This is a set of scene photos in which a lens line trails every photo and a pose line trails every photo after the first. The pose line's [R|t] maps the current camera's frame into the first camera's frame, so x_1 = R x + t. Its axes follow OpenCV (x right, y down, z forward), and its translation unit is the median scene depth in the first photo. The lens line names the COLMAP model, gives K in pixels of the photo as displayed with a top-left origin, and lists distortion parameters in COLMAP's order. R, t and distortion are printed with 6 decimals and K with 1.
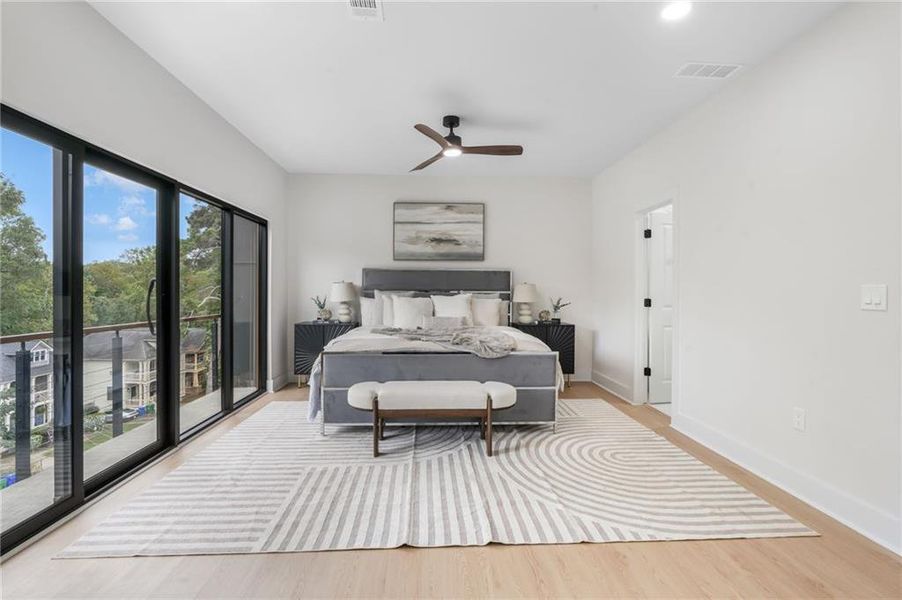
lens RADIAL K [[433.7, 0, 451.2], [0, 433.7, 286.1], [0, 0, 1]] dist [-0.007354, 0.000275]
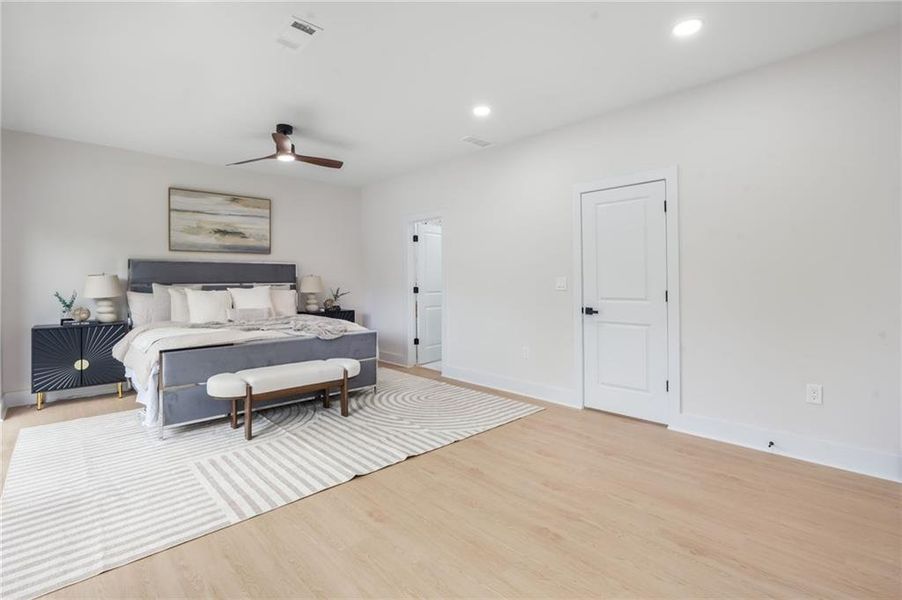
lens RADIAL K [[424.5, 0, 447.5], [0, 424.5, 273.9], [0, 0, 1]] dist [-0.001548, 0.000288]
pose [[0.767817, 0.000958, 0.640668, -0.374529], [0.003817, 0.999974, -0.006069, -0.004442], [-0.640657, 0.007105, 0.767794, -0.091144]]
